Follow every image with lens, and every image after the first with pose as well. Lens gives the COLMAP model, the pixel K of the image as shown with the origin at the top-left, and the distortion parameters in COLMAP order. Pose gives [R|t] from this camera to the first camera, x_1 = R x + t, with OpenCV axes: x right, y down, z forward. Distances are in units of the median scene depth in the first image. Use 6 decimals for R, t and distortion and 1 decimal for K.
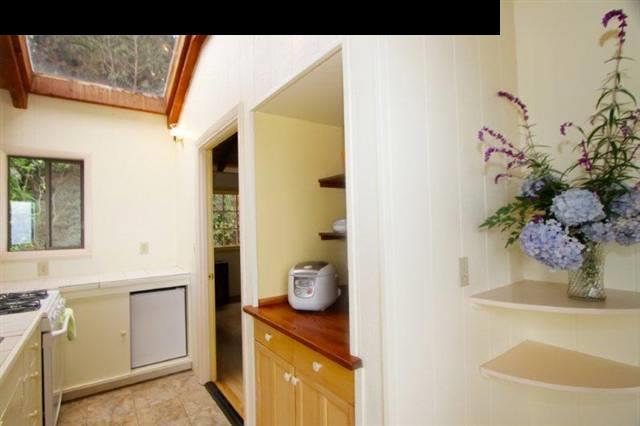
lens RADIAL K [[294.2, 0, 320.0], [0, 294.2, 213.0], [0, 0, 1]] dist [0.000638, 0.000180]
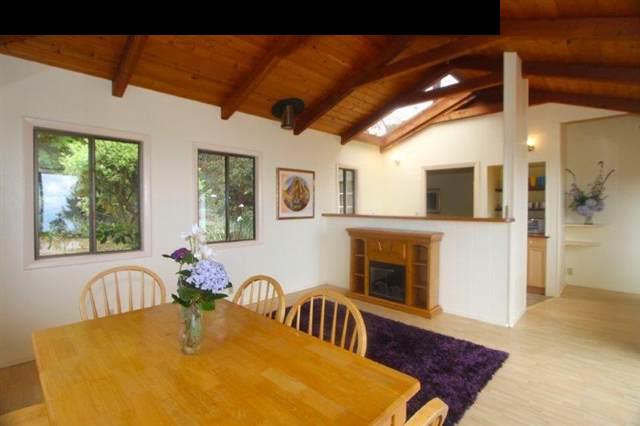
lens RADIAL K [[310.7, 0, 313.3], [0, 310.7, 209.2], [0, 0, 1]] dist [-0.001125, -0.000208]
pose [[0.978145, 0.028489, 0.205965, -3.850088], [-0.036610, 0.998691, 0.035725, 0.058225], [-0.204677, -0.042485, 0.977907, -2.519330]]
